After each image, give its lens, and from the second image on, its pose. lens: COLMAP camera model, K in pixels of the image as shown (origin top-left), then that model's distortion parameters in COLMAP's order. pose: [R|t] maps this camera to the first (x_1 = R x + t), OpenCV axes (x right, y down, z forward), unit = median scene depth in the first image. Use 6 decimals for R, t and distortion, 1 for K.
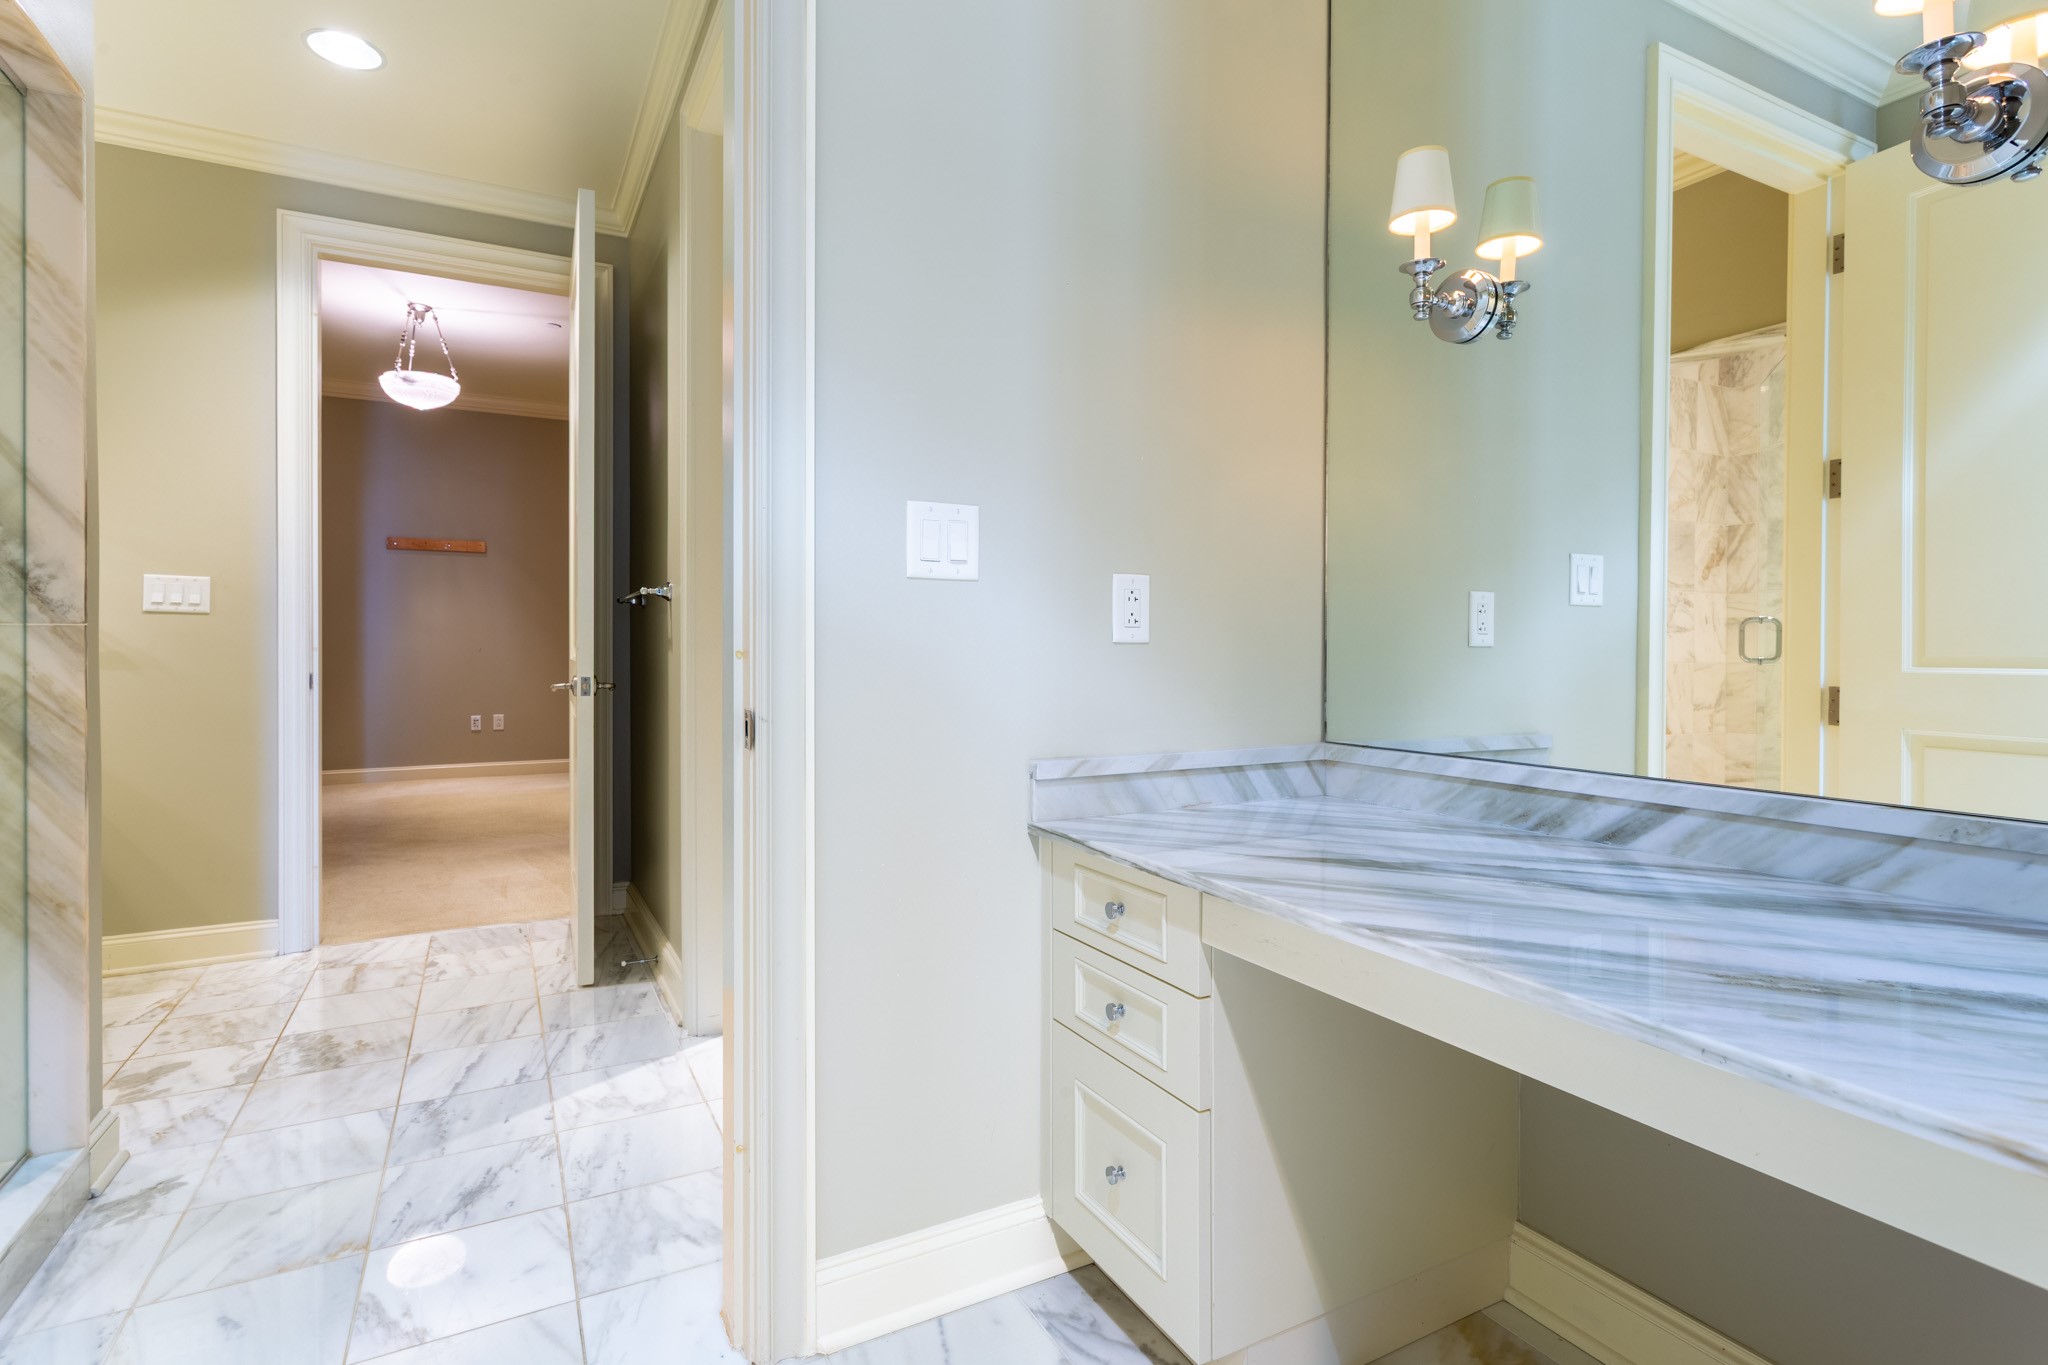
lens RADIAL K [[1019.5, 0, 1027.3], [0, 1019.5, 669.9], [0, 0, 1]] dist [0.000534, -0.000225]
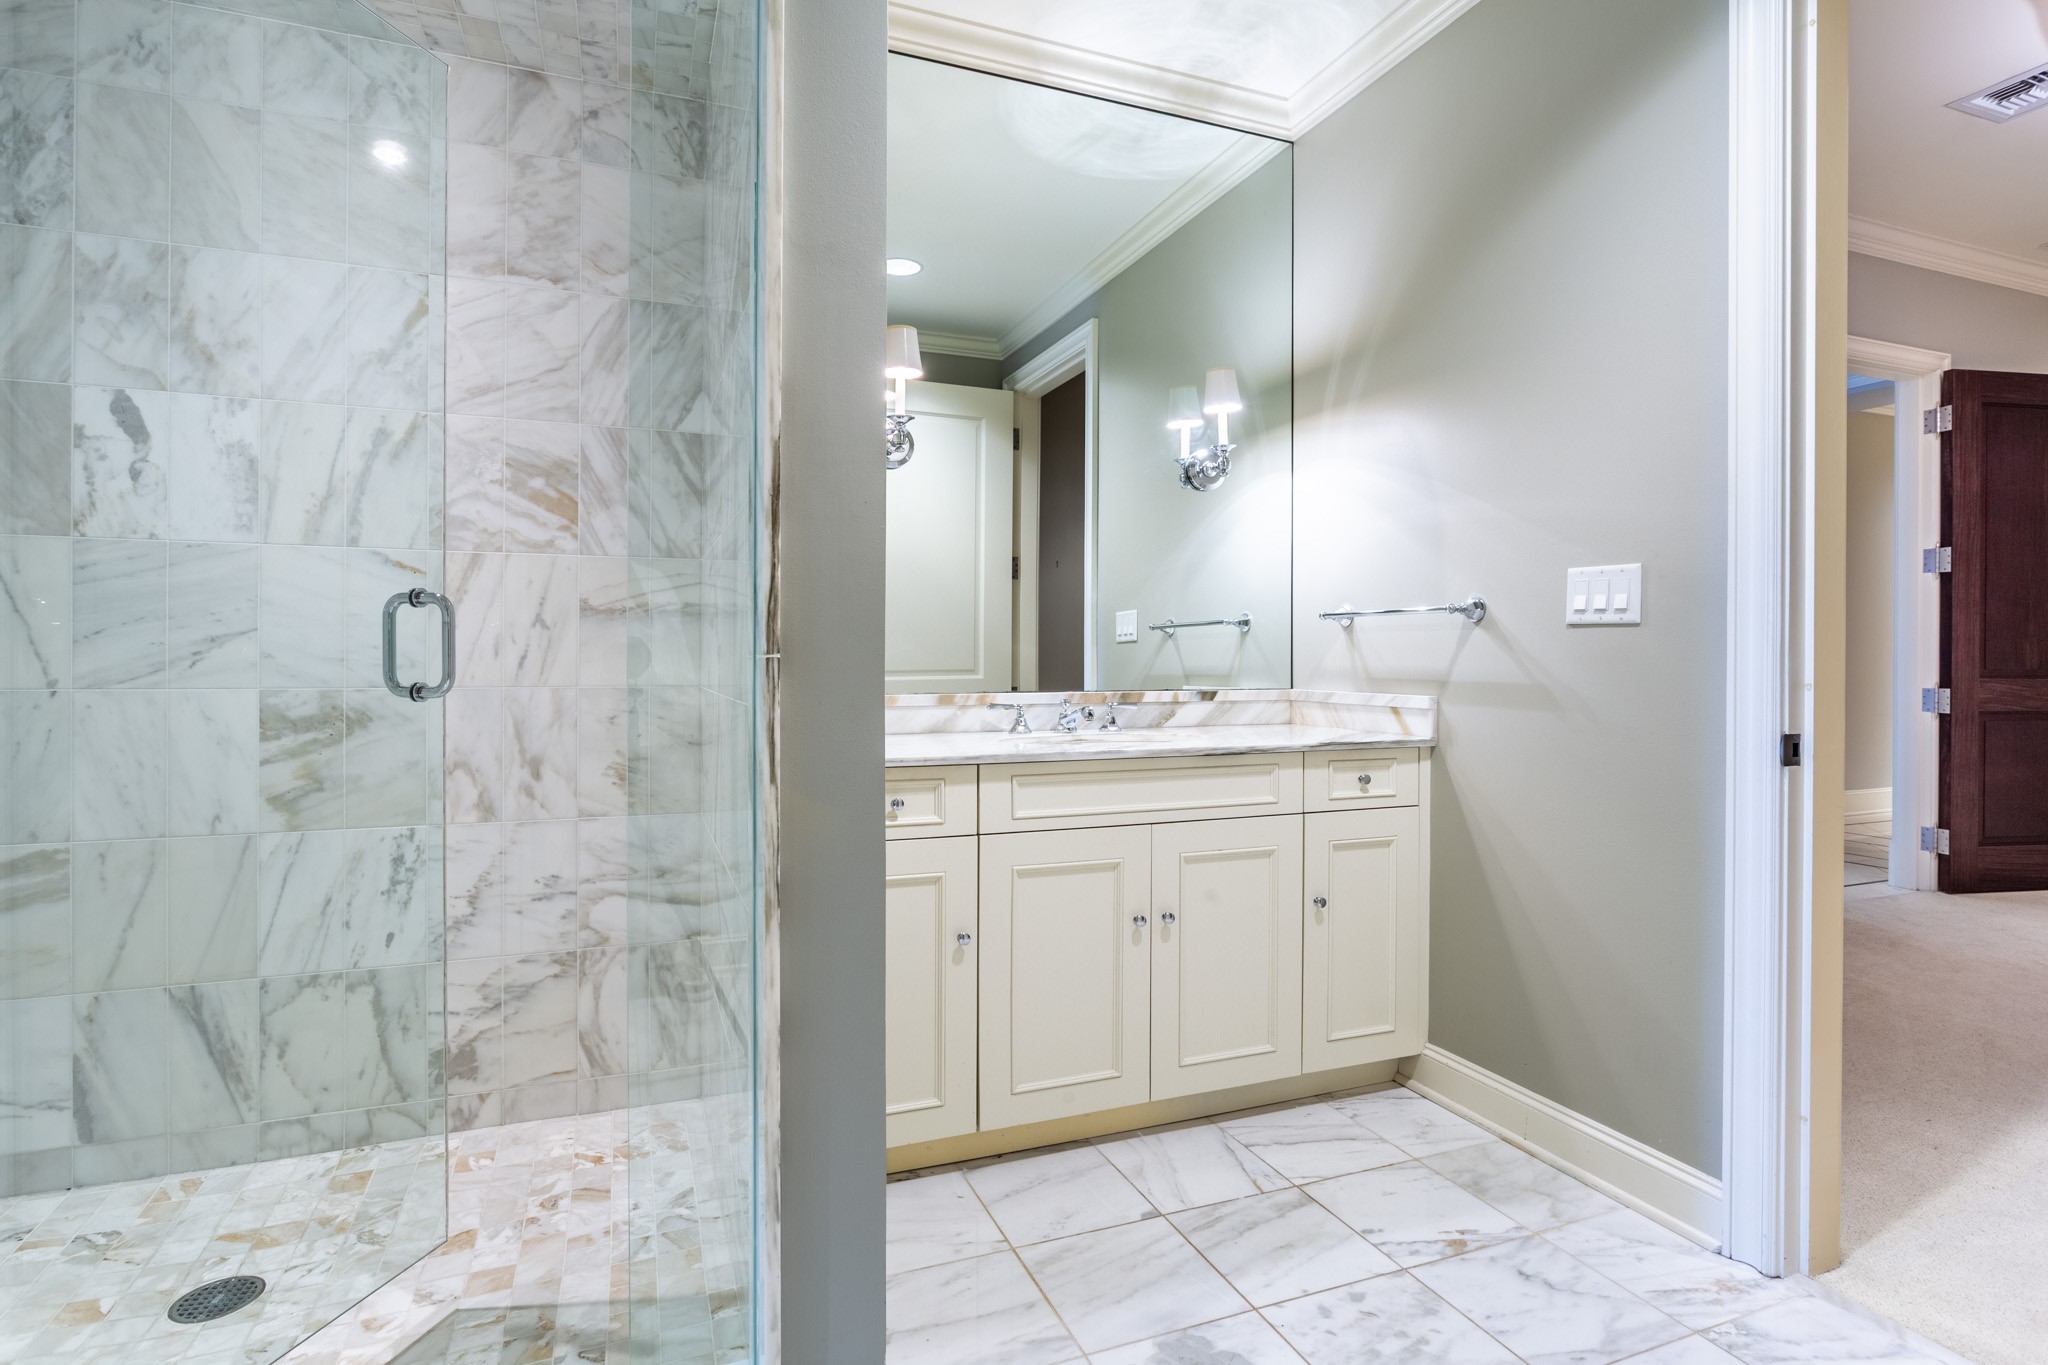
lens RADIAL K [[994.3, 0, 1011.9], [0, 994.3, 672.3], [0, 0, 1]] dist [-0.001129, 0.000121]
pose [[-0.112497, 0.002794, -0.993648, -0.179007], [-0.020519, 0.999776, 0.005135, -0.022239], [0.993440, 0.020967, -0.112415, 0.709604]]
